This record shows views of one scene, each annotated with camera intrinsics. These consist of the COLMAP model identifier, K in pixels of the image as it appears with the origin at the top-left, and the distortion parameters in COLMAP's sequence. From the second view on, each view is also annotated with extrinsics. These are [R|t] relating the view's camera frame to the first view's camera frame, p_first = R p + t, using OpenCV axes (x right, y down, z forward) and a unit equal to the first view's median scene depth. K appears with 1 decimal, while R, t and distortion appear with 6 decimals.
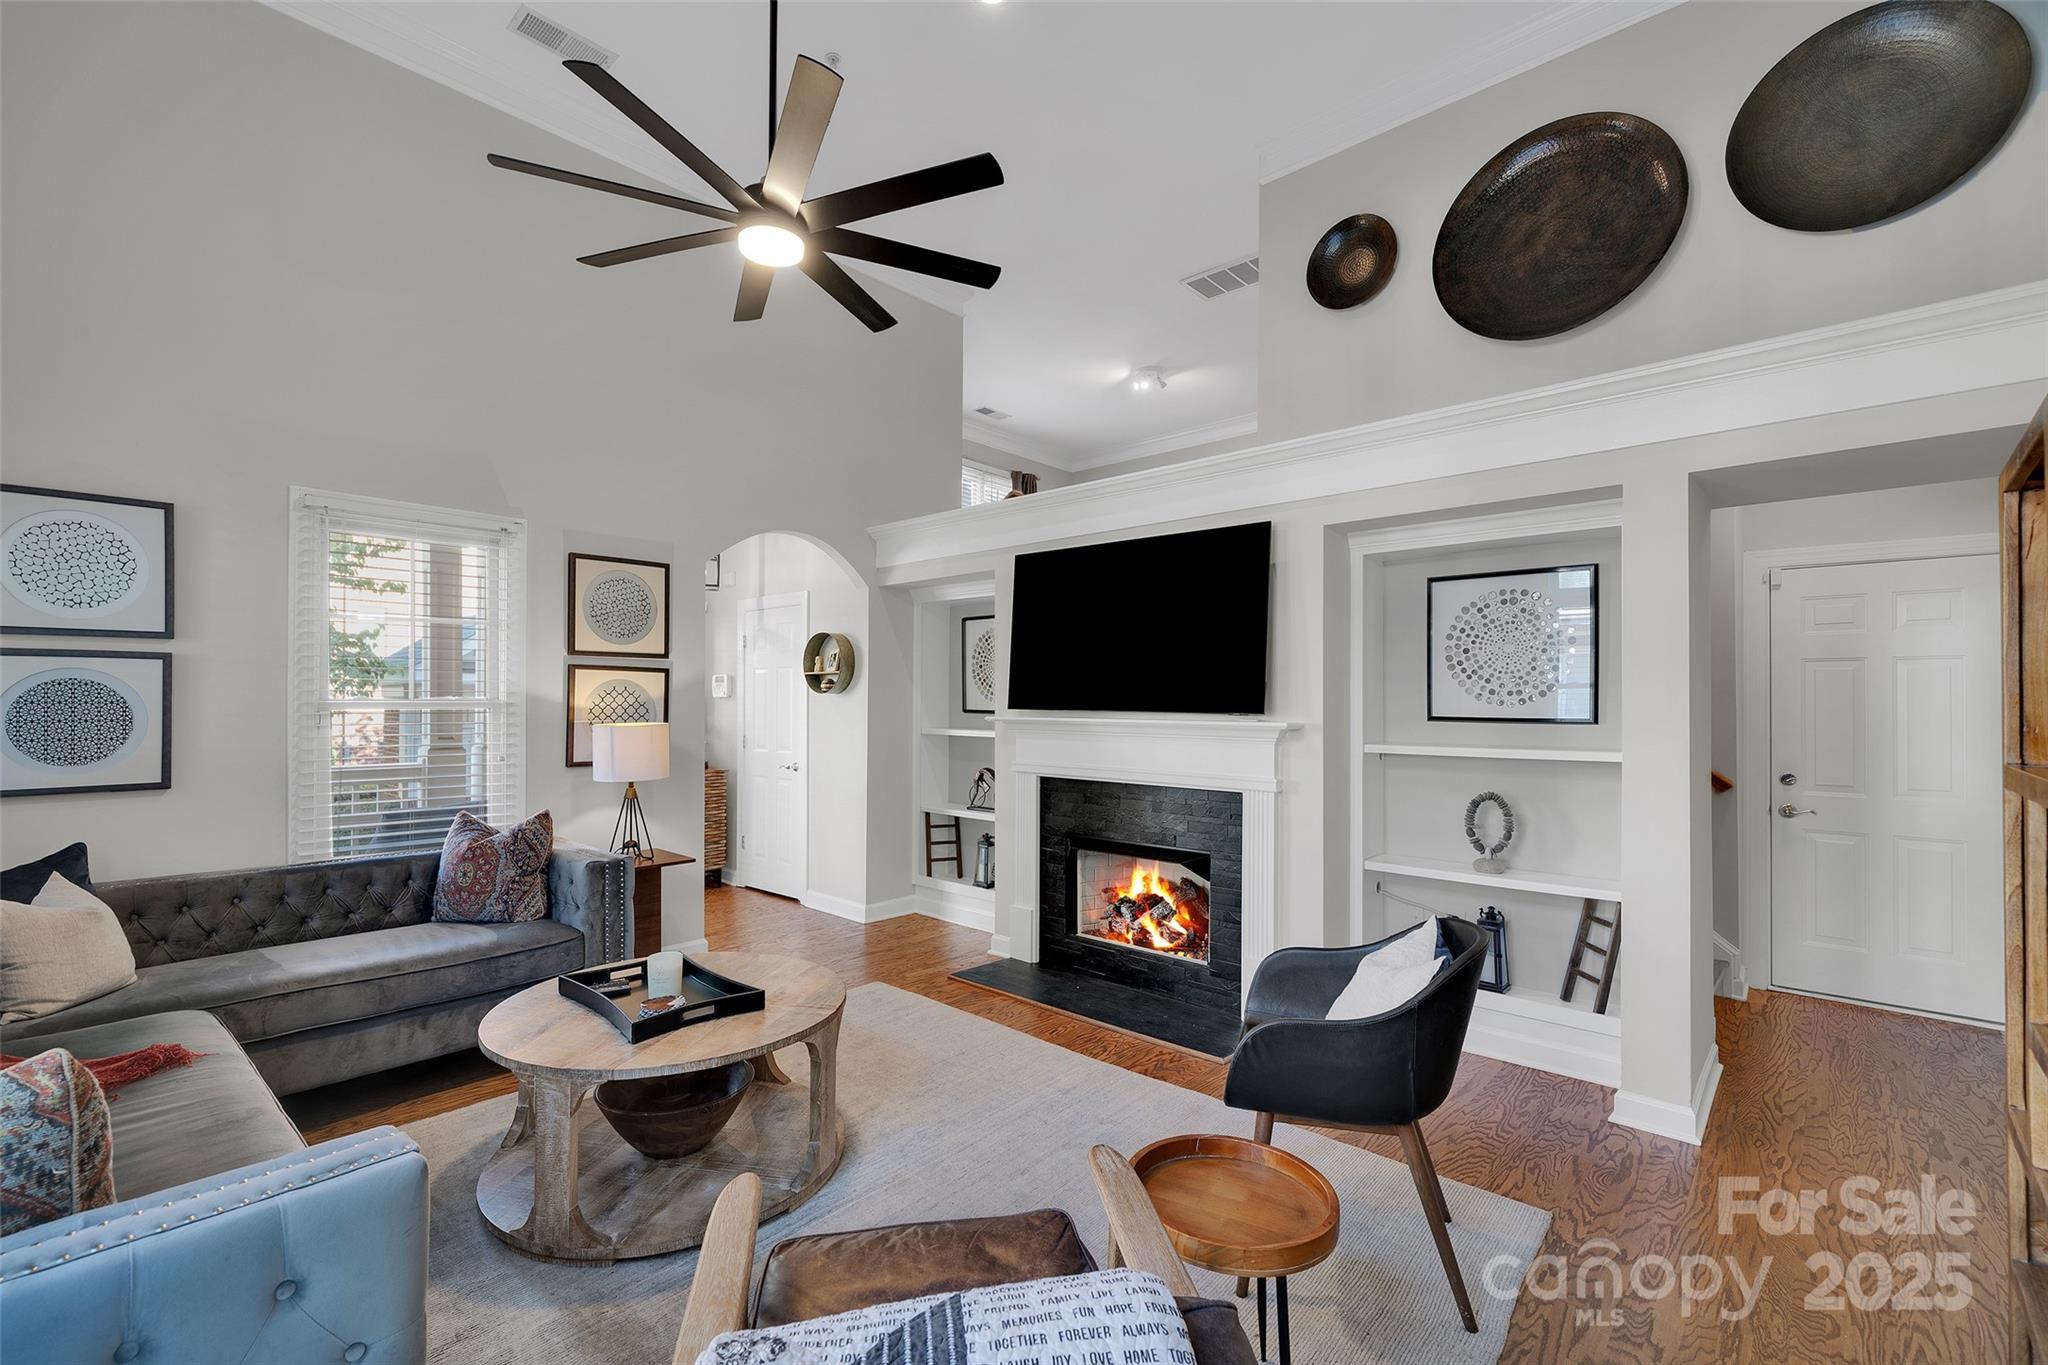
lens RADIAL K [[887.1, 0, 1016.3], [0, 887.1, 687.8], [0, 0, 1]] dist [-0.001933, 0.000455]
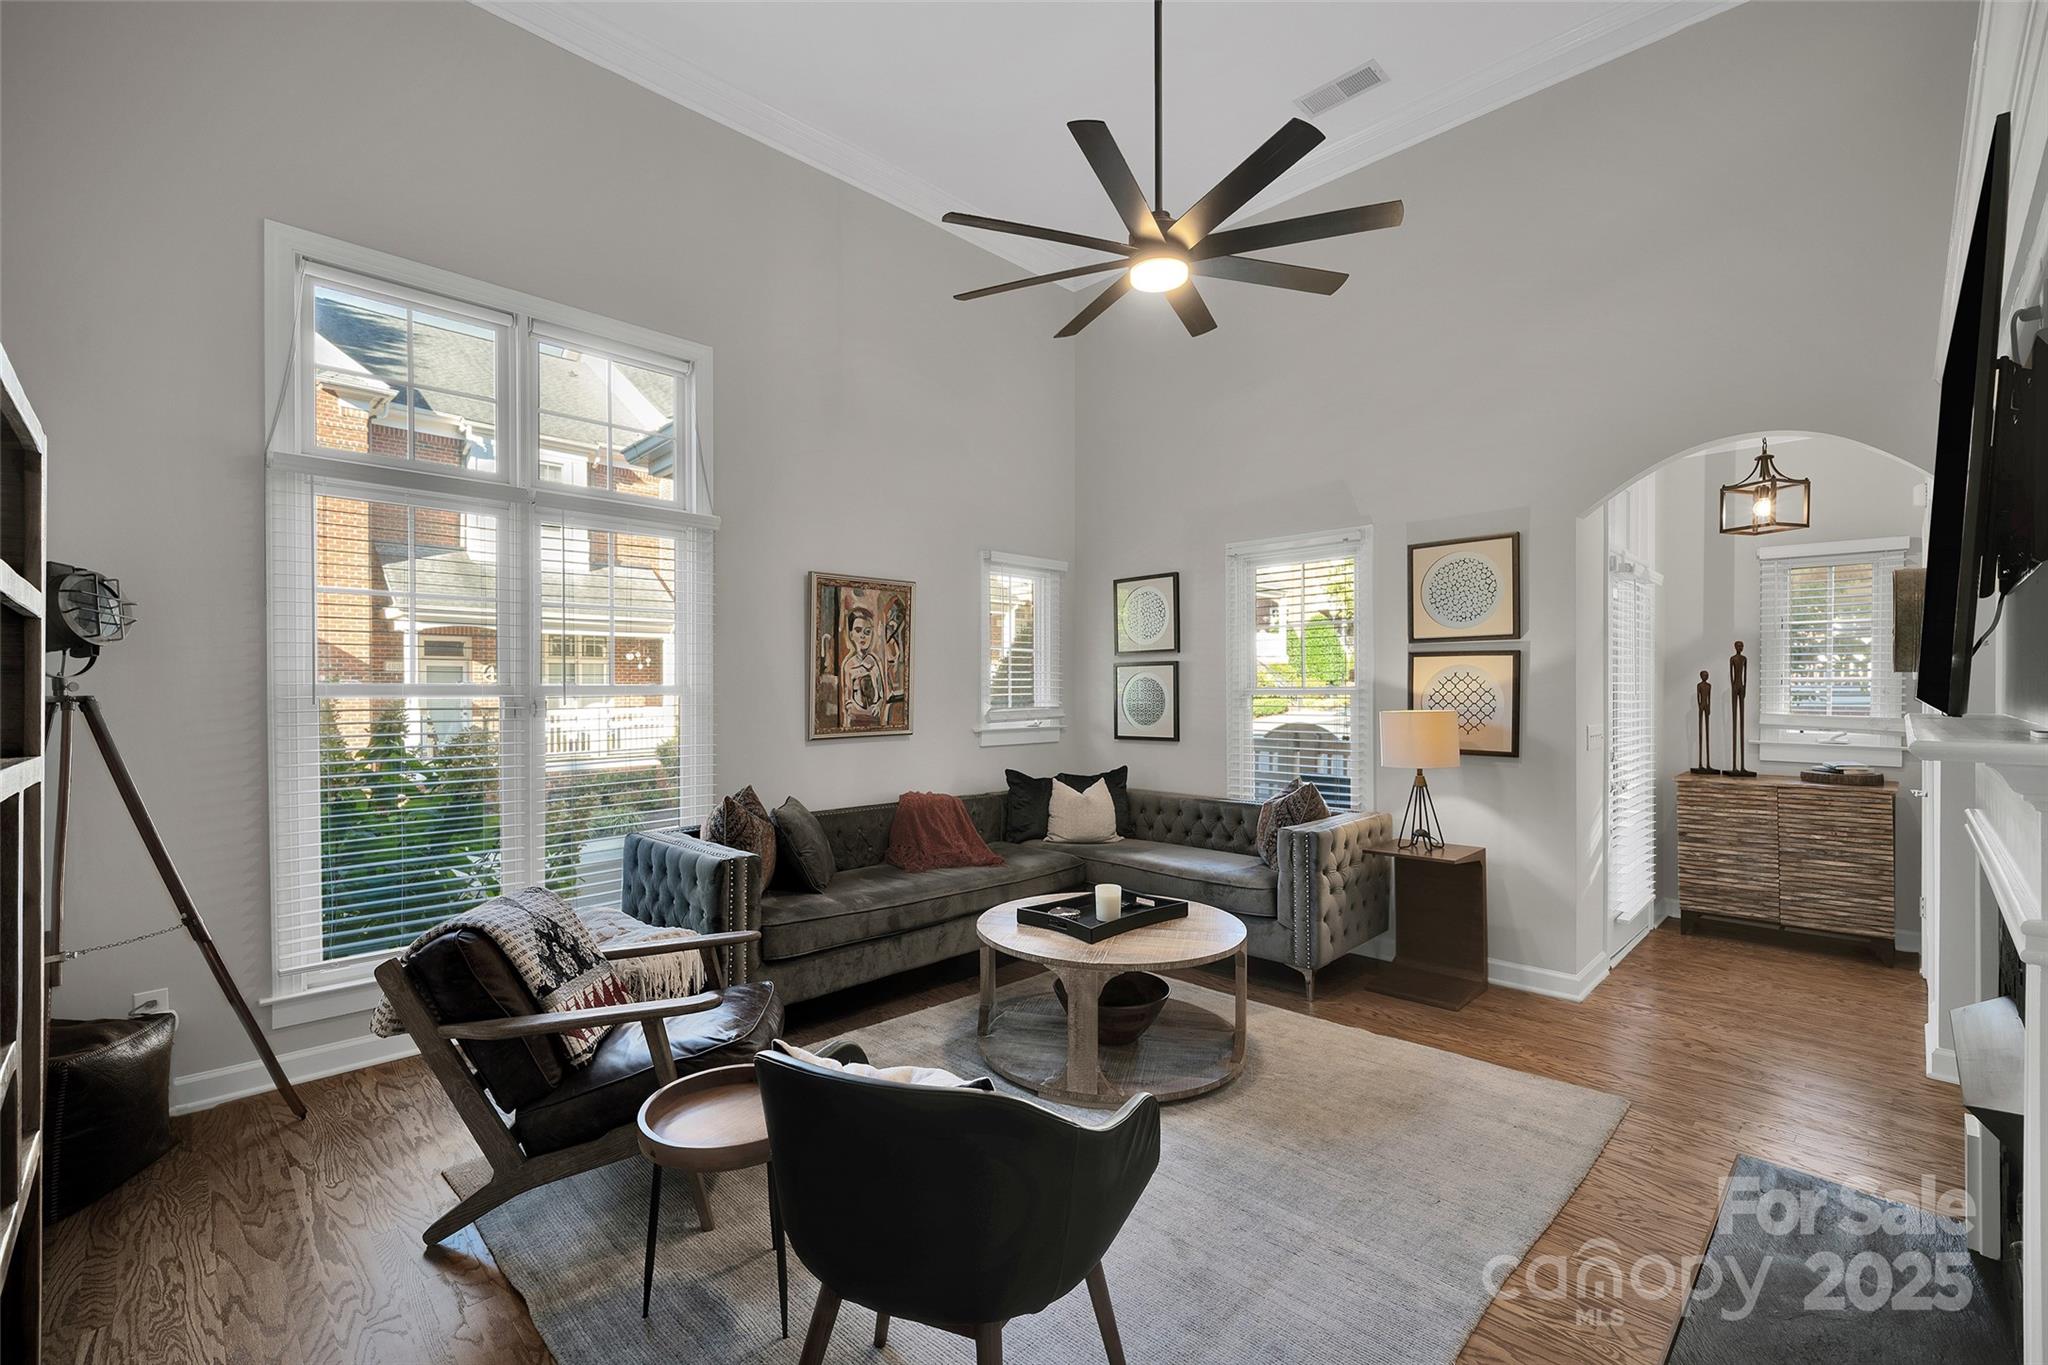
lens RADIAL K [[887.1, 0, 1005.4], [0, 887.1, 689.9], [0, 0, 1]] dist [-0.001933, 0.000455]
pose [[-0.050808, -0.003670, -0.998702, 0.562358], [0.019649, 0.999796, -0.004674, 0.013154], [0.998515, -0.019861, -0.050725, 0.583091]]
